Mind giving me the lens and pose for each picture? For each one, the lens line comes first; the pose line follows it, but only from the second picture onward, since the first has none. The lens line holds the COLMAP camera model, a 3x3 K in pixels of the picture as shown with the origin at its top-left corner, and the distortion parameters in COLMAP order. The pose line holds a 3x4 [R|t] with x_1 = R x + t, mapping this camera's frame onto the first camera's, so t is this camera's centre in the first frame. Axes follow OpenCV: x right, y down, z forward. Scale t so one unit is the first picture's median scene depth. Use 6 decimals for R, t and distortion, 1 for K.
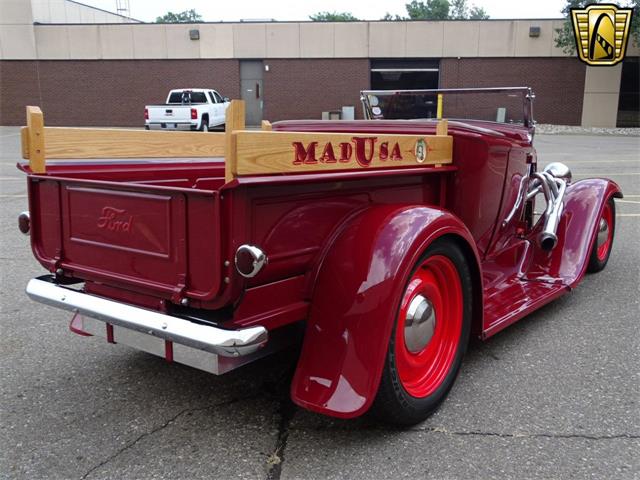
lens RADIAL K [[638.1, 0, 323.2], [0, 638.1, 239.2], [0, 0, 1]] dist [-0.004673, 0.013037]
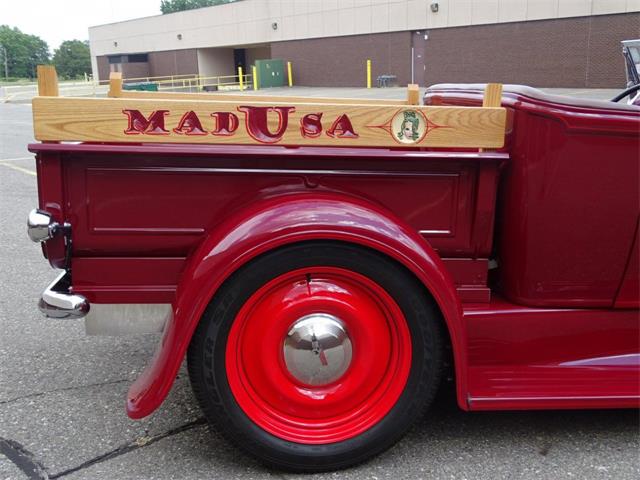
lens RADIAL K [[701.1, 0, 320.0], [0, 701.1, 240.0], [0, 0, 1]] dist [0.006868, 0.013891]
pose [[0.678271, 0.161978, -0.716737, 0.754539], [-0.131790, 0.986401, 0.098204, -0.085405], [0.722897, 0.027850, 0.690394, 0.421001]]
